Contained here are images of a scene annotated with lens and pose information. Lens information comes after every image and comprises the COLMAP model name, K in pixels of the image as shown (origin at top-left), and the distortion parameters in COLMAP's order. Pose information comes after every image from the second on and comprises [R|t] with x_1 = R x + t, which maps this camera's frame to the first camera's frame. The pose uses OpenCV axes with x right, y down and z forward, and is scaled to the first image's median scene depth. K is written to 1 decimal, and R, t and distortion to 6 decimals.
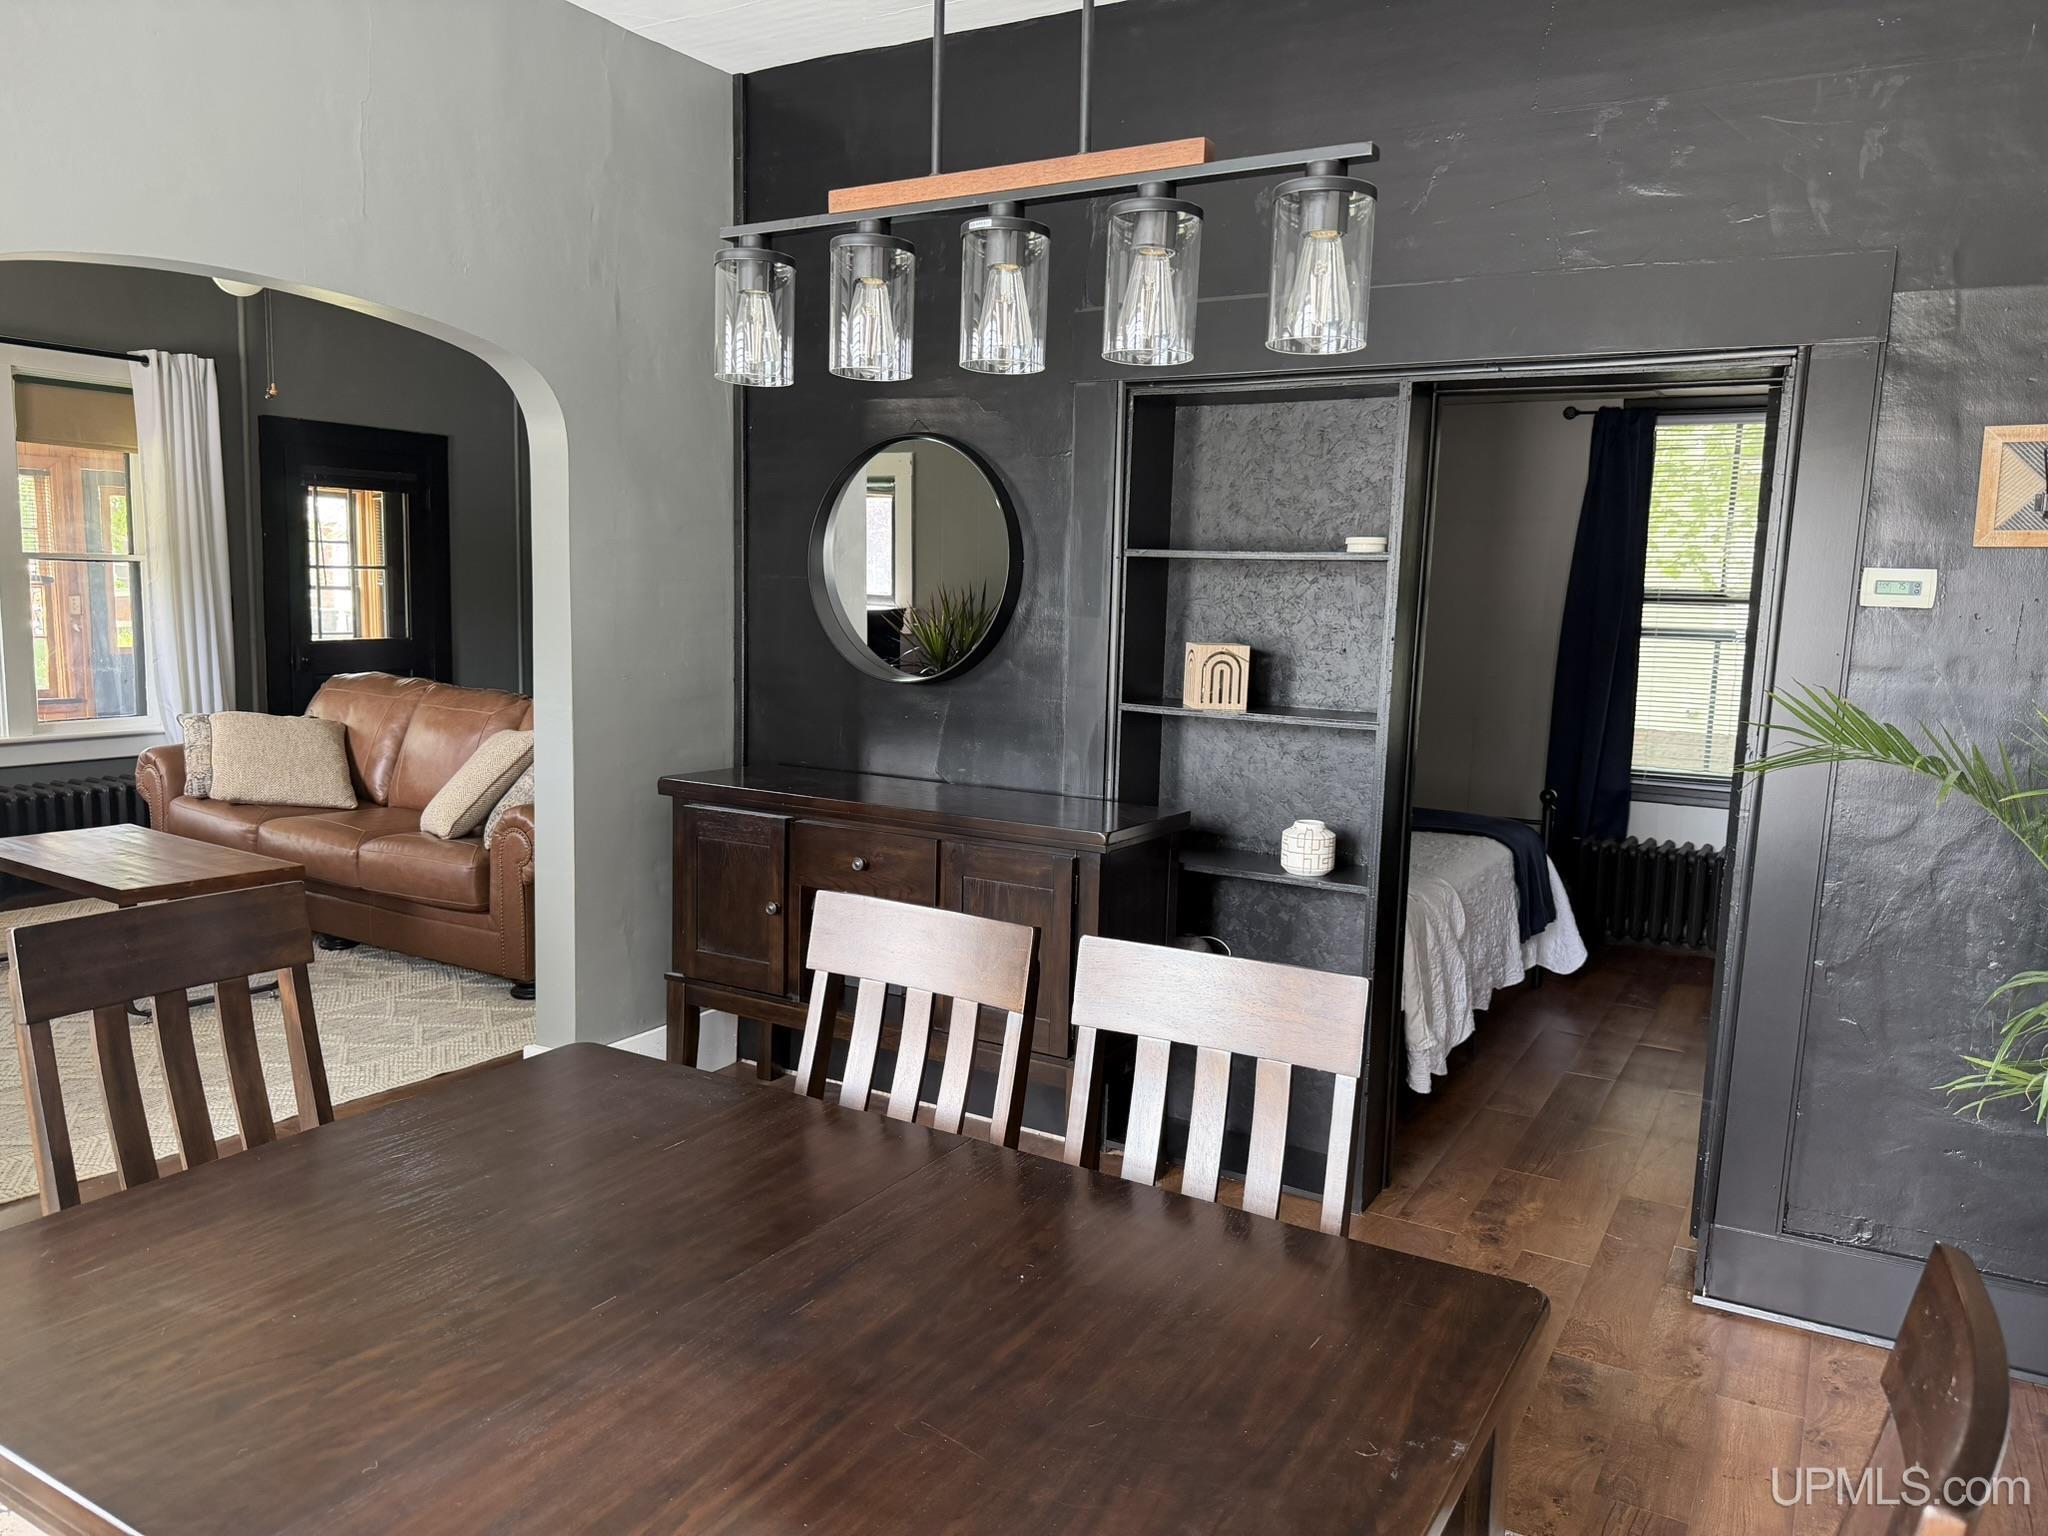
lens RADIAL K [[1451.5, 0, 1019.9], [0, 1451.5, 775.7], [0, 0, 1]] dist [0.045048, -0.050958]
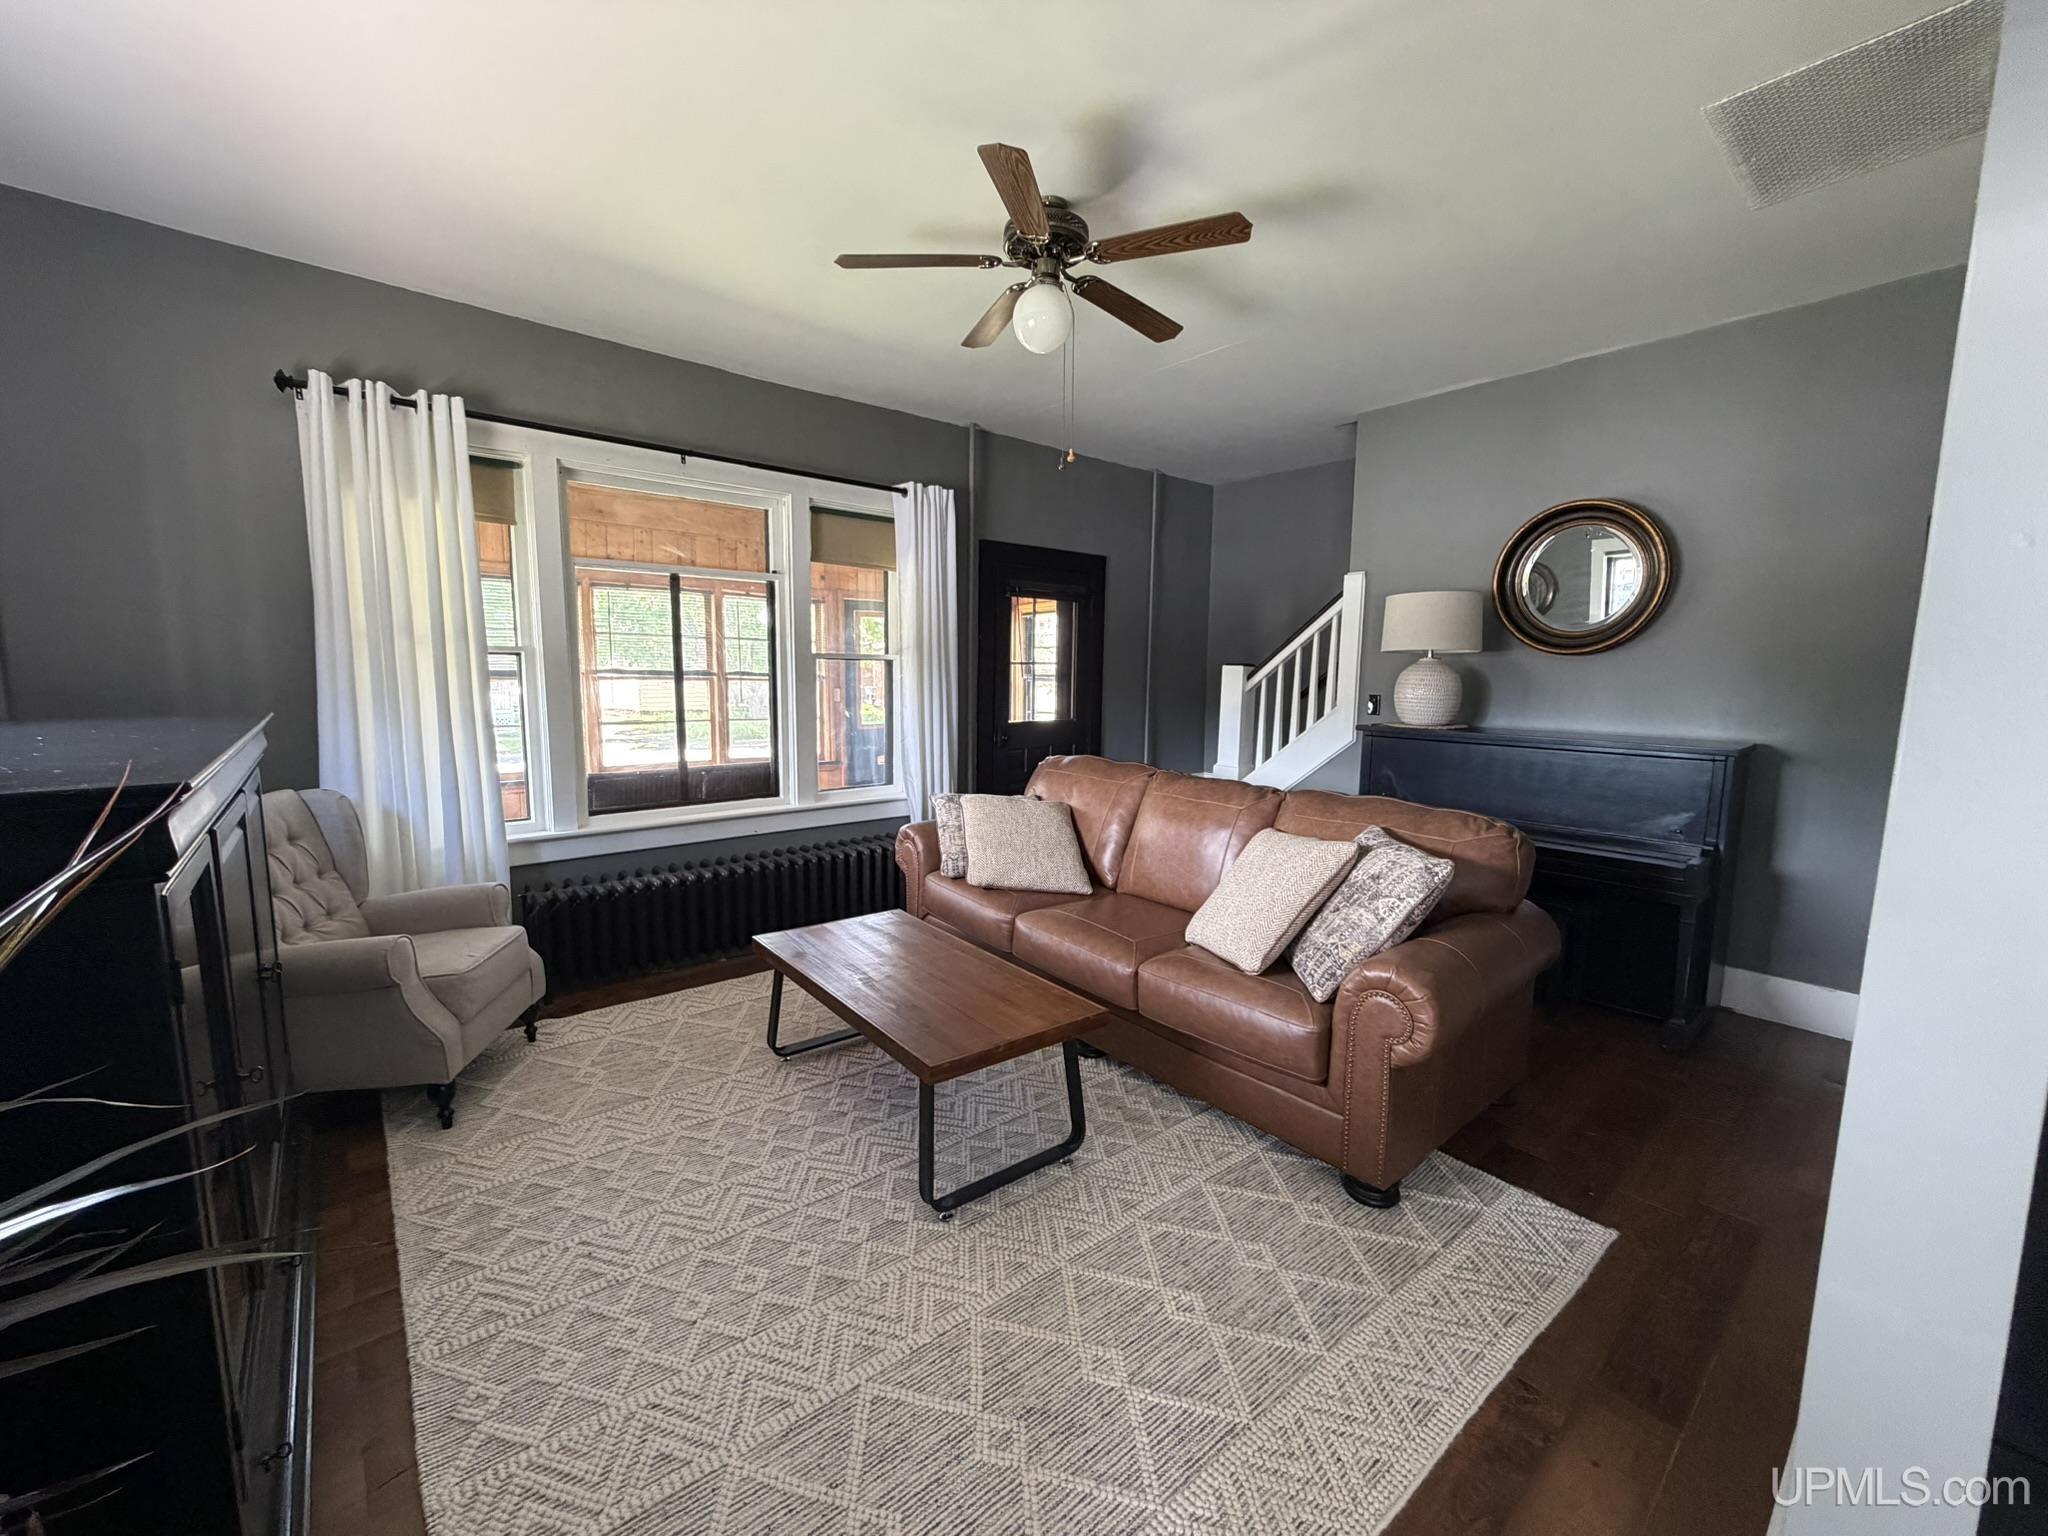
lens RADIAL K [[827.1, 0, 1027.0], [0, 827.1, 771.7], [0, 0, 1]] dist [0.000813, 0.000190]
pose [[0.949457, 0.022368, -0.313100, -0.300542], [-0.028545, 0.999478, -0.015160, -0.049547], [0.312598, 0.023331, 0.949599, 0.415199]]
